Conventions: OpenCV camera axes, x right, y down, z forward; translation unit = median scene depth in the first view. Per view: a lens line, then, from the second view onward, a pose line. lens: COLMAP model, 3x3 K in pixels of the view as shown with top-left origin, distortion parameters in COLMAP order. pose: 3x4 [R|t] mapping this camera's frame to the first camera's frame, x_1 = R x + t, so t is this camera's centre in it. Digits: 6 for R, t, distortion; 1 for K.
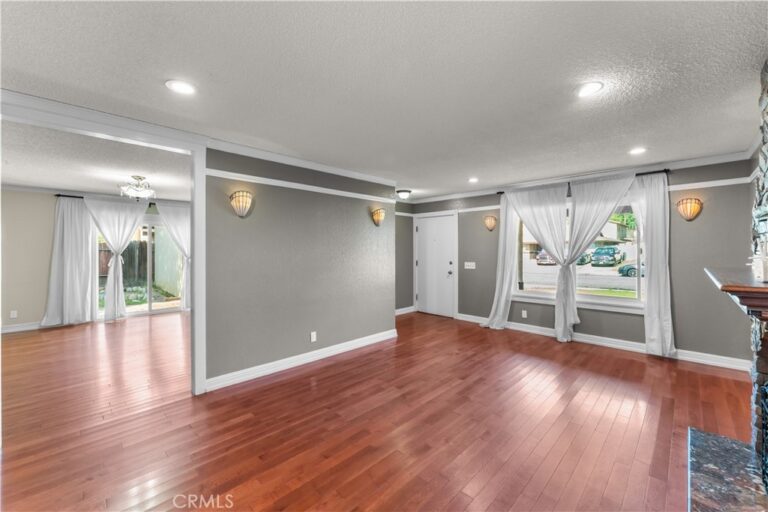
lens RADIAL K [[308.4, 0, 382.3], [0, 308.4, 249.8], [0, 0, 1]] dist [0.000545, 0.000091]
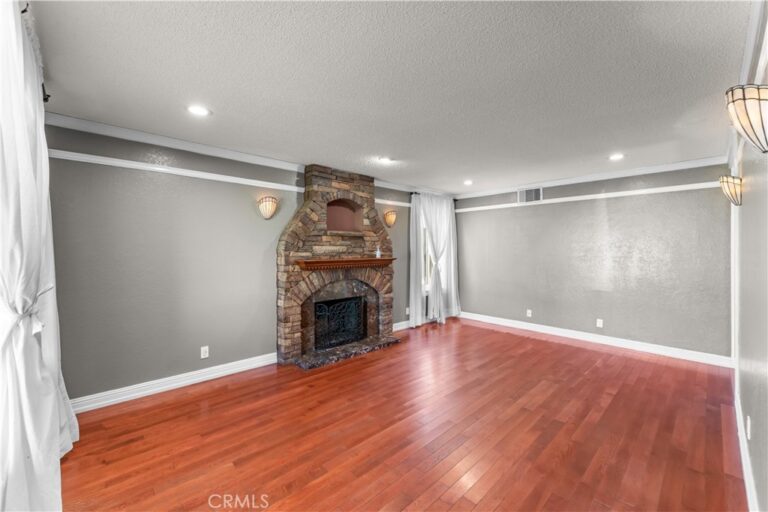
lens RADIAL K [[308.4, 0, 382.3], [0, 308.4, 249.8], [0, 0, 1]] dist [0.000545, 0.000091]
pose [[-0.999257, 0.001467, 0.038512, 0.286863], [0.001631, 0.999990, 0.004204, -0.001784], [-0.038505, 0.004264, -0.999249, 1.282222]]
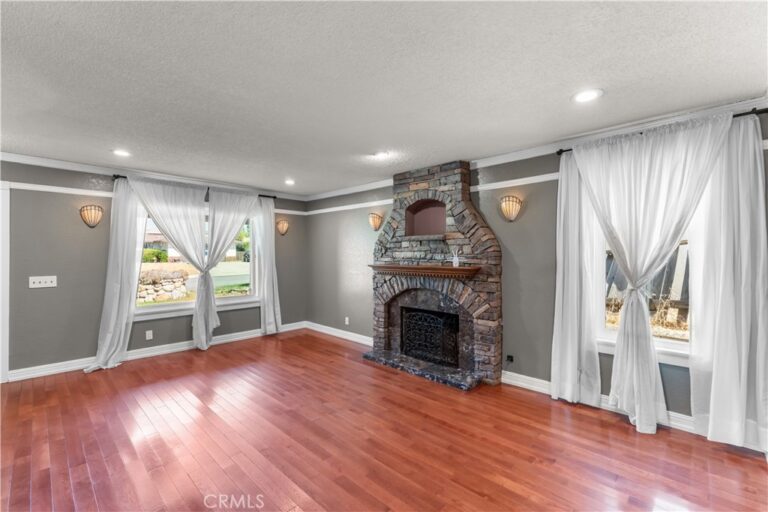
lens RADIAL K [[330.1, 0, 384.0], [0, 330.1, 256.0], [0, 0, 1]] dist [0.000614, 0.000054]
pose [[-0.019902, -0.002850, 0.999798, -0.476934], [0.000293, 0.999996, 0.002857, 0.000050], [-0.999802, 0.000350, -0.019901, 0.466295]]
